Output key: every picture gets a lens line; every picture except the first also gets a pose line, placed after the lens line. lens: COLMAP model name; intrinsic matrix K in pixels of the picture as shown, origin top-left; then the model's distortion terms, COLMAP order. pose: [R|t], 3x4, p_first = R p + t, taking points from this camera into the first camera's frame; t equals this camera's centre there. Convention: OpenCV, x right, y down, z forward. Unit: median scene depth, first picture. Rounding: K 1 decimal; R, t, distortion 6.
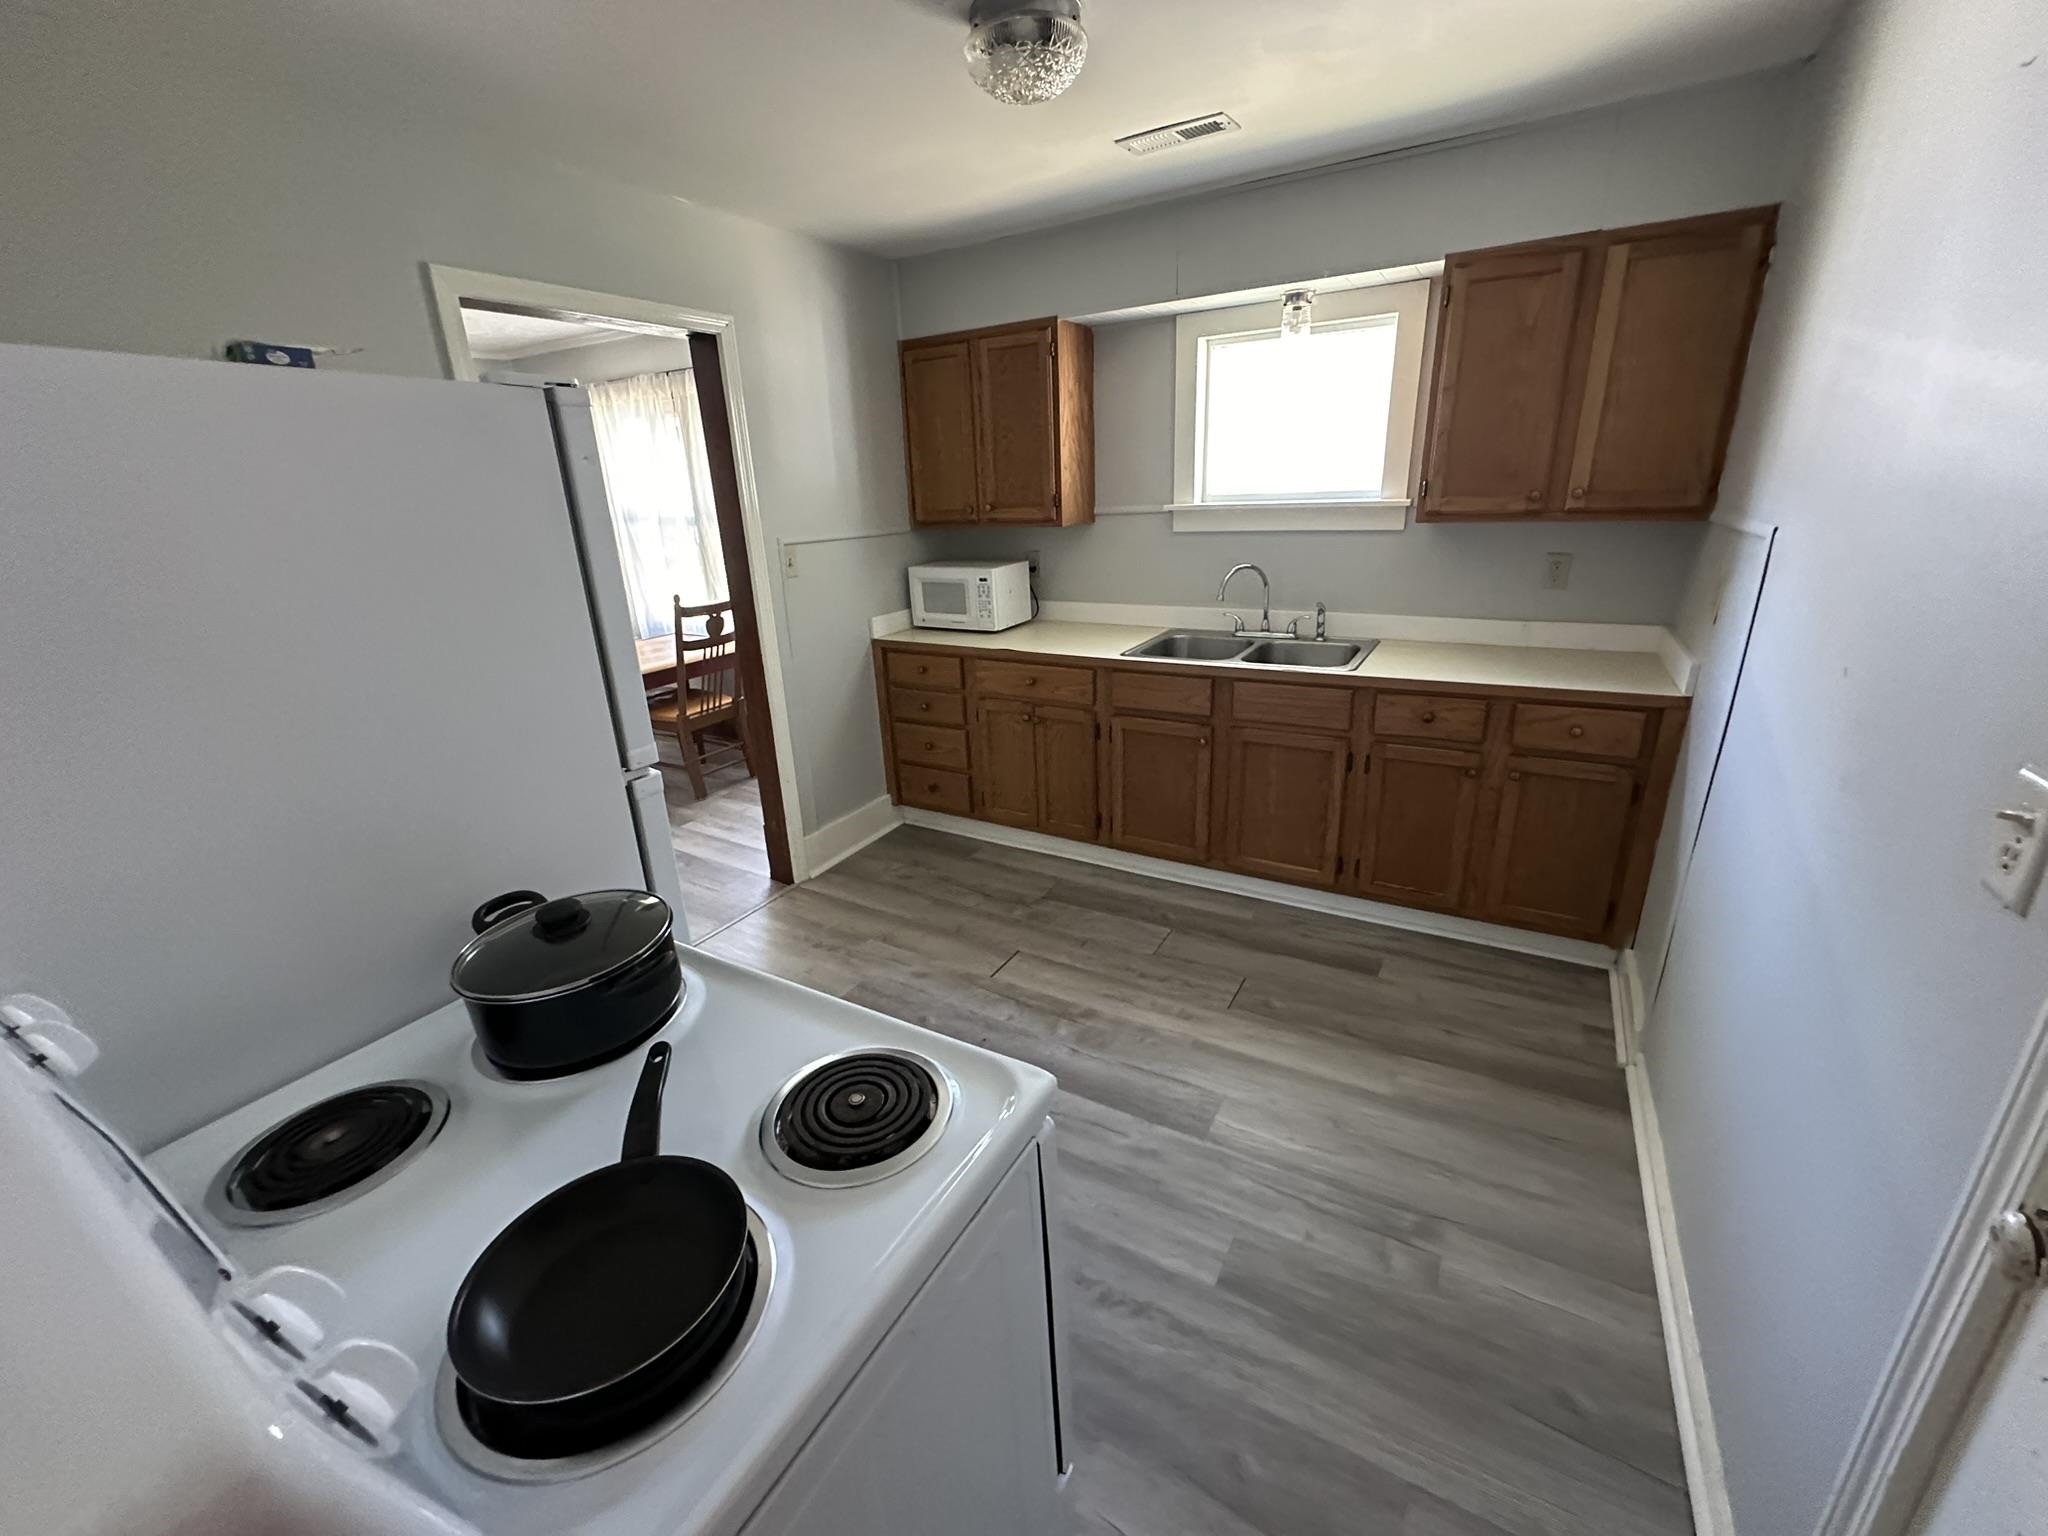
lens RADIAL K [[822.0, 0, 1024.0], [0, 822.0, 768.0], [0, 0, 1]] dist [0.001039, -0.000185]
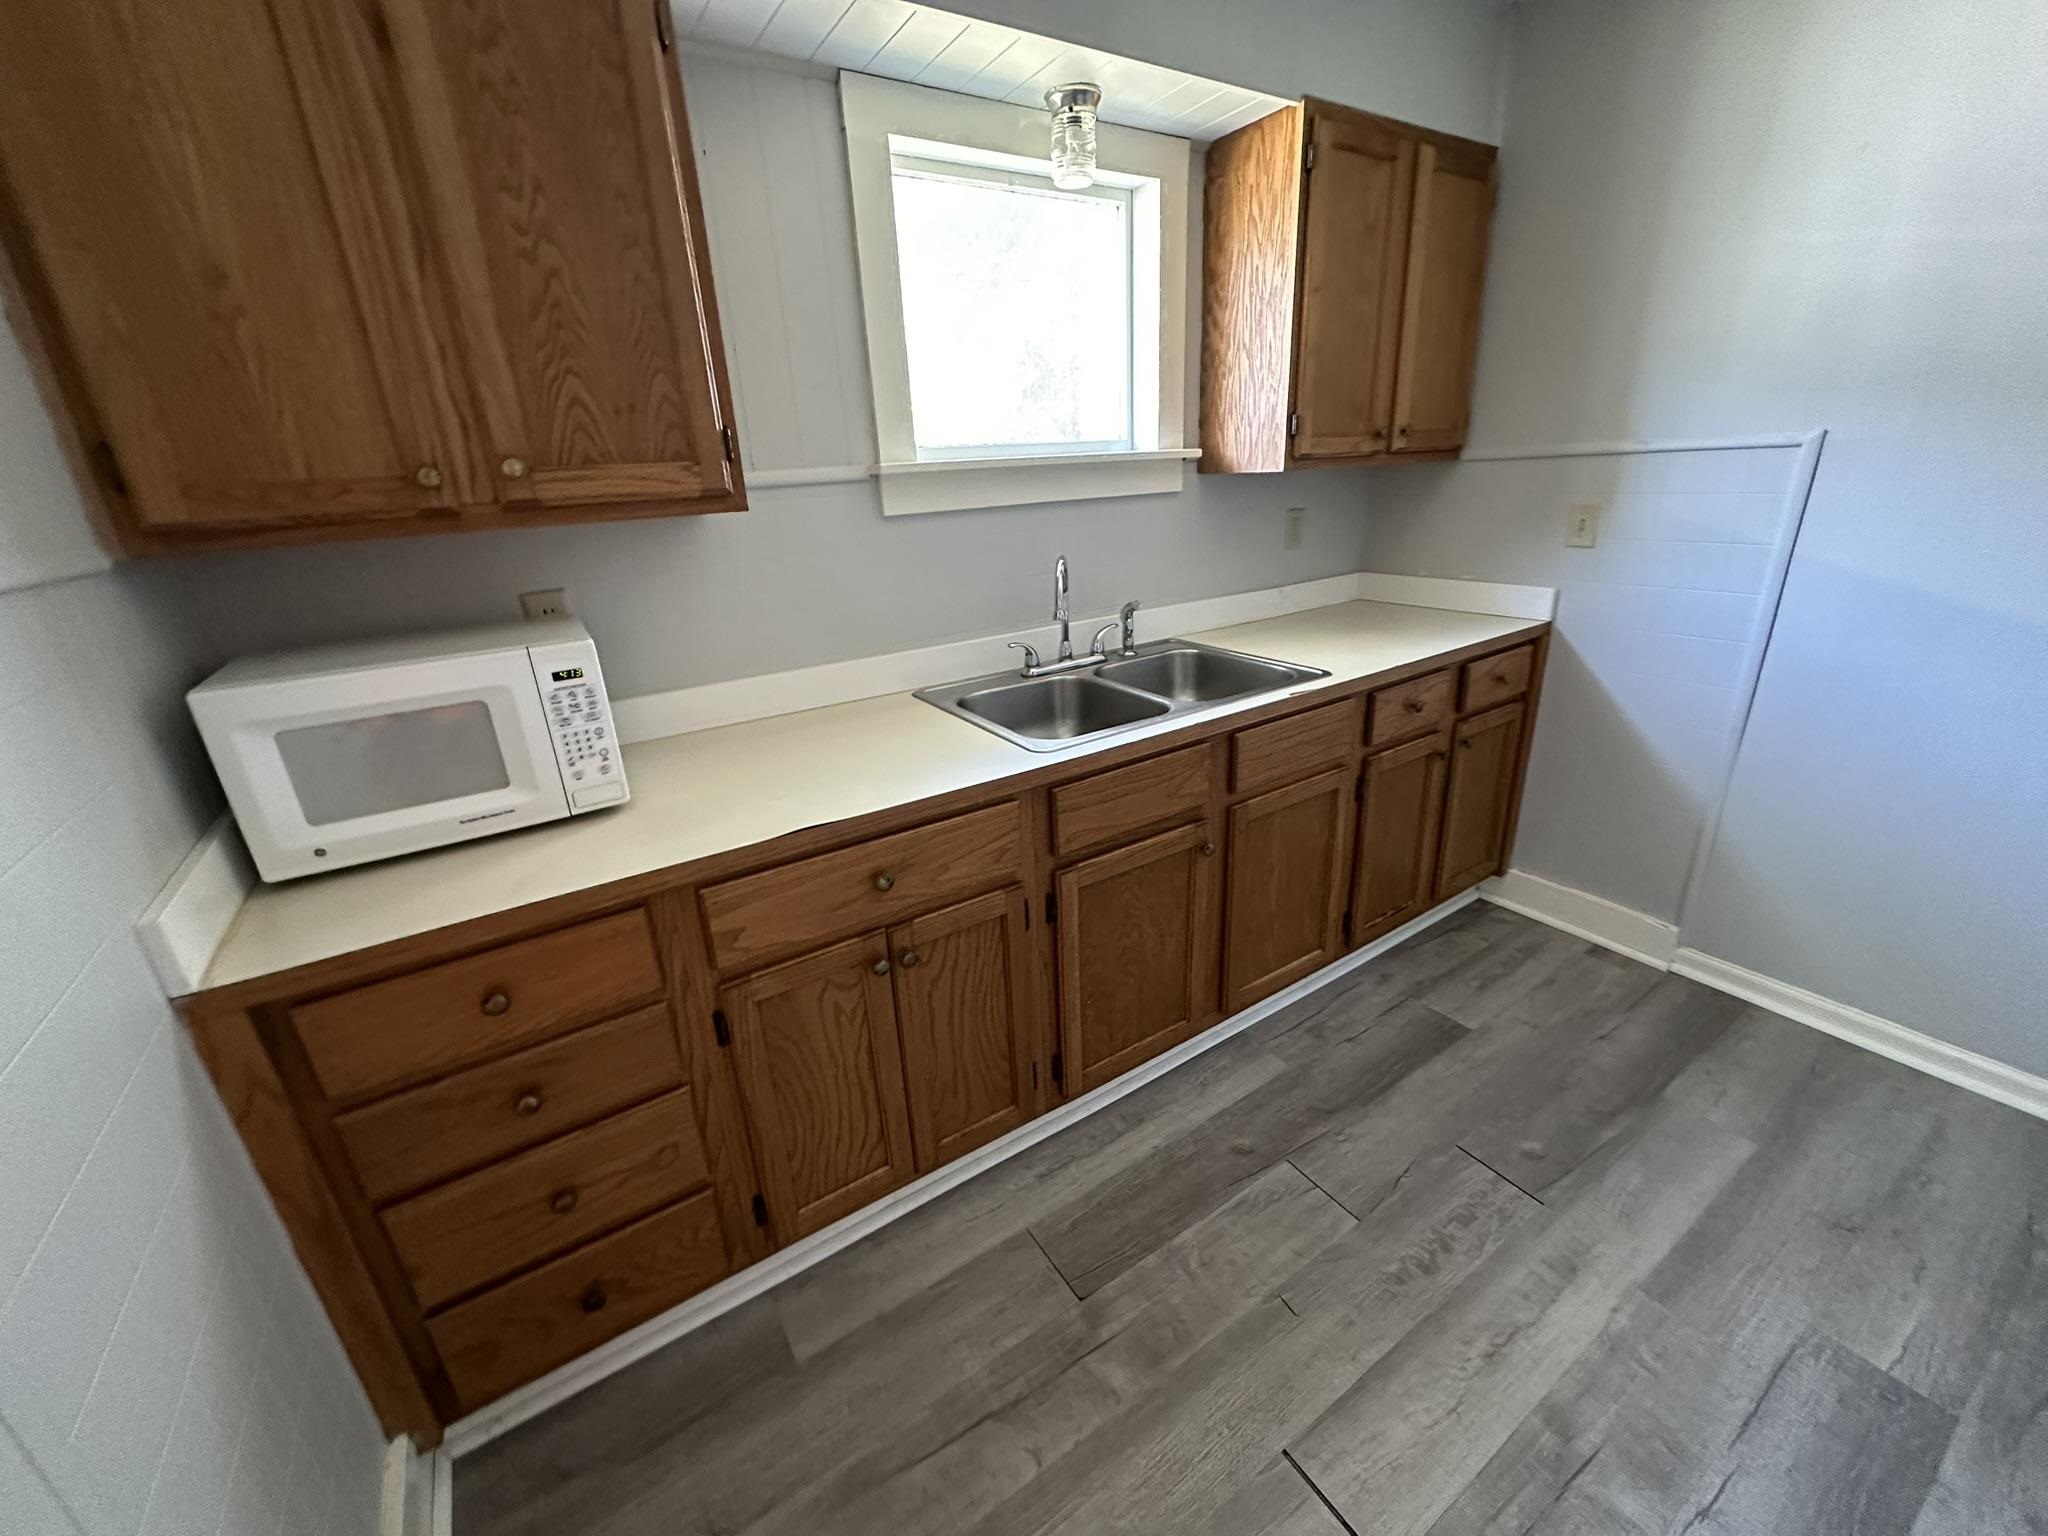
lens RADIAL K [[822.0, 0, 1024.0], [0, 822.0, 768.0], [0, 0, 1]] dist [0.001039, -0.000185]
pose [[0.445211, -0.292838, 0.846187, -0.289458], [0.325253, 0.933351, 0.151874, -0.196512], [-0.834264, 0.207609, 0.510785, 0.722993]]
